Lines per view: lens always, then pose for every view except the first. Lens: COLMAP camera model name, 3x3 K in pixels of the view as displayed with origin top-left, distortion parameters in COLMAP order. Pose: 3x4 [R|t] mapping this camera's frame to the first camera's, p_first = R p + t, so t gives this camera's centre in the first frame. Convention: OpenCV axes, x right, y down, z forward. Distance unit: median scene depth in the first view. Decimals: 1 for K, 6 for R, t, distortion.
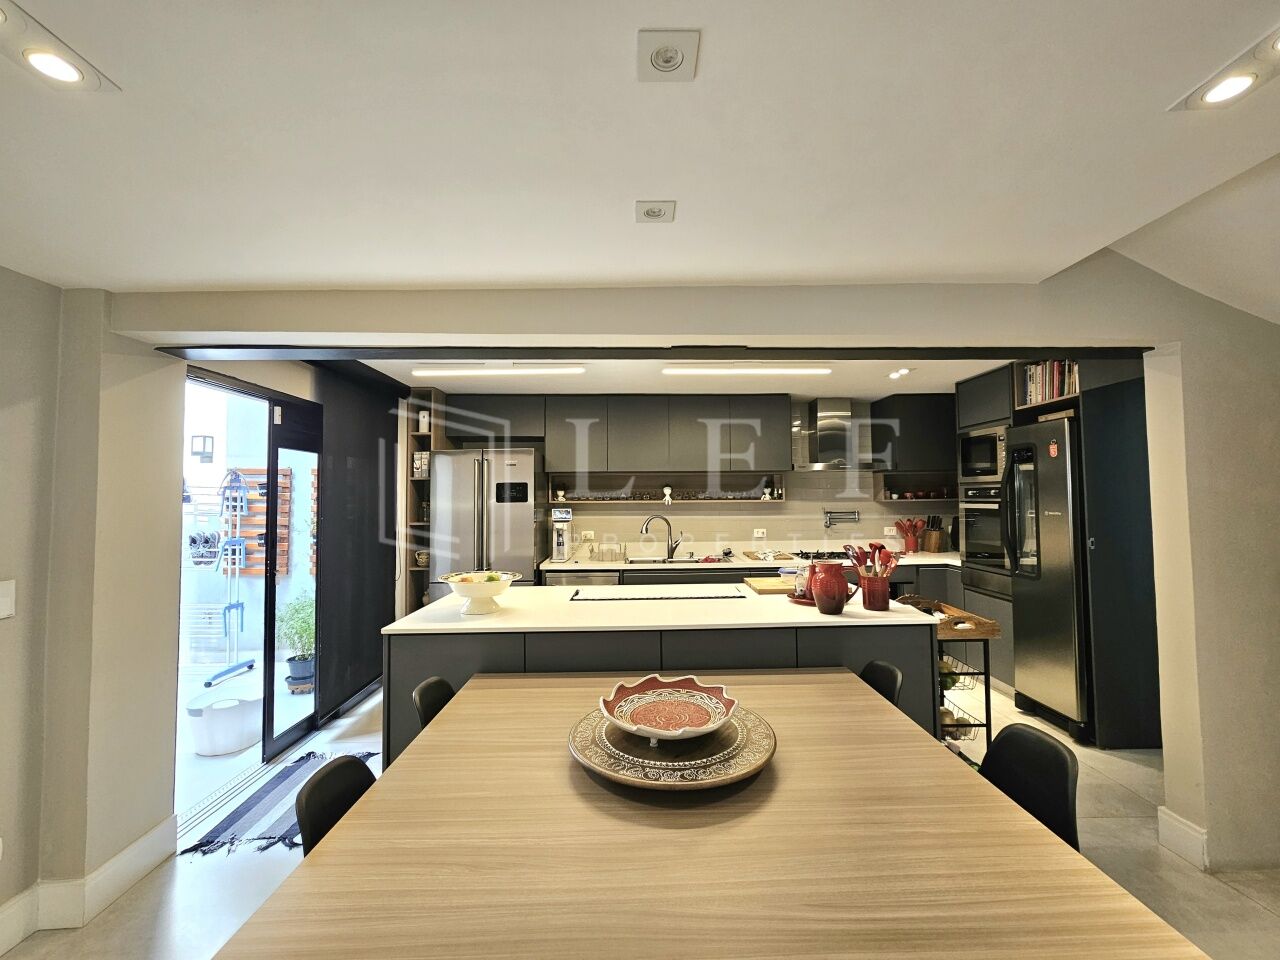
lens RADIAL K [[518.2, 0, 640.0], [0, 518.2, 480.0], [0, 0, 1]] dist [-0.000369, -0.000029]
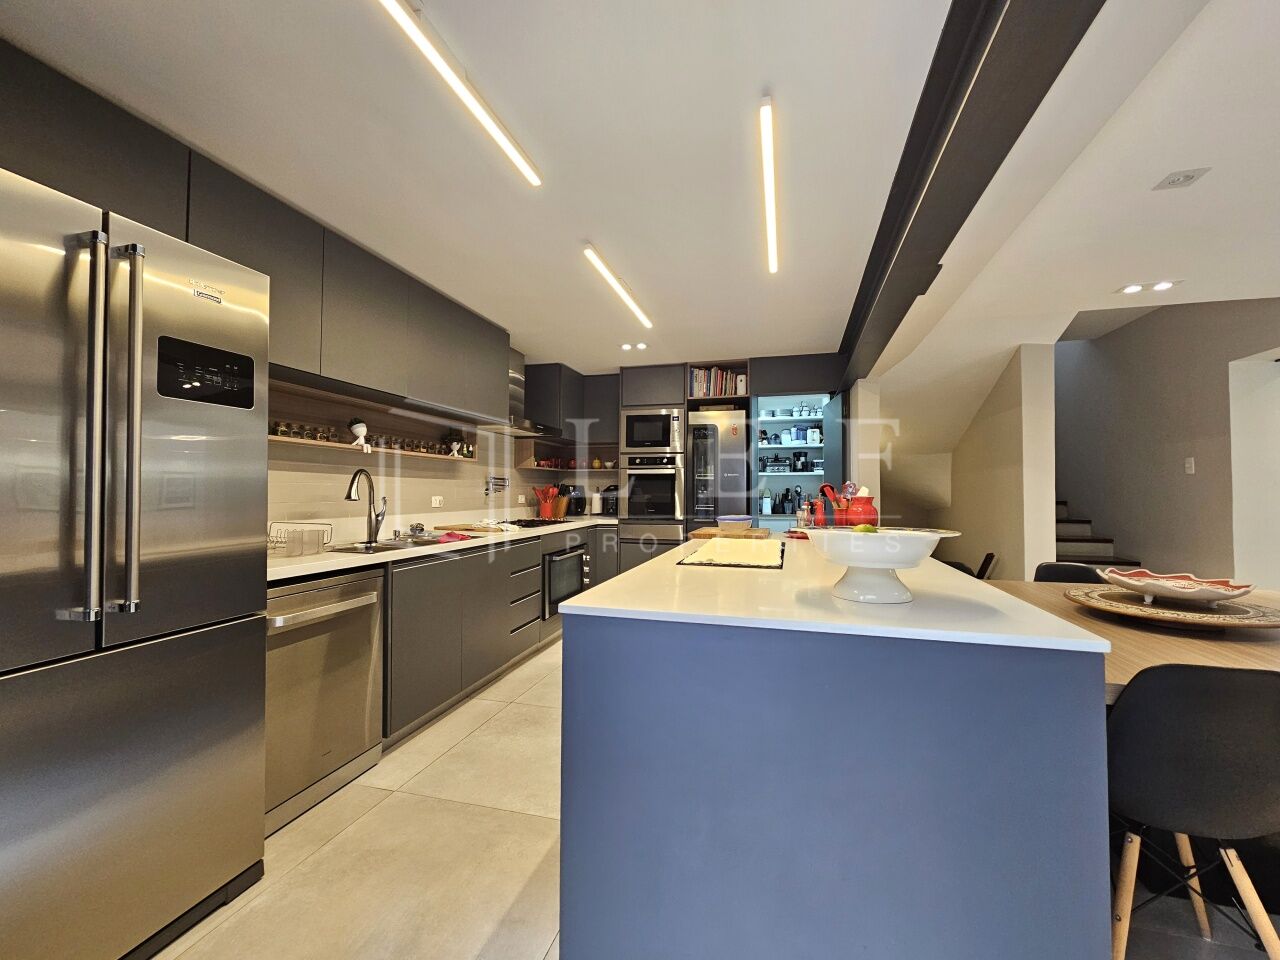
lens RADIAL K [[518.2, 0, 640.0], [0, 518.2, 480.0], [0, 0, 1]] dist [-0.000369, -0.000029]
pose [[0.280308, 0.030622, 0.959422, -0.491485], [-0.040802, 0.998968, -0.019963, 0.089399], [-0.959043, -0.033551, 0.281268, 0.620345]]
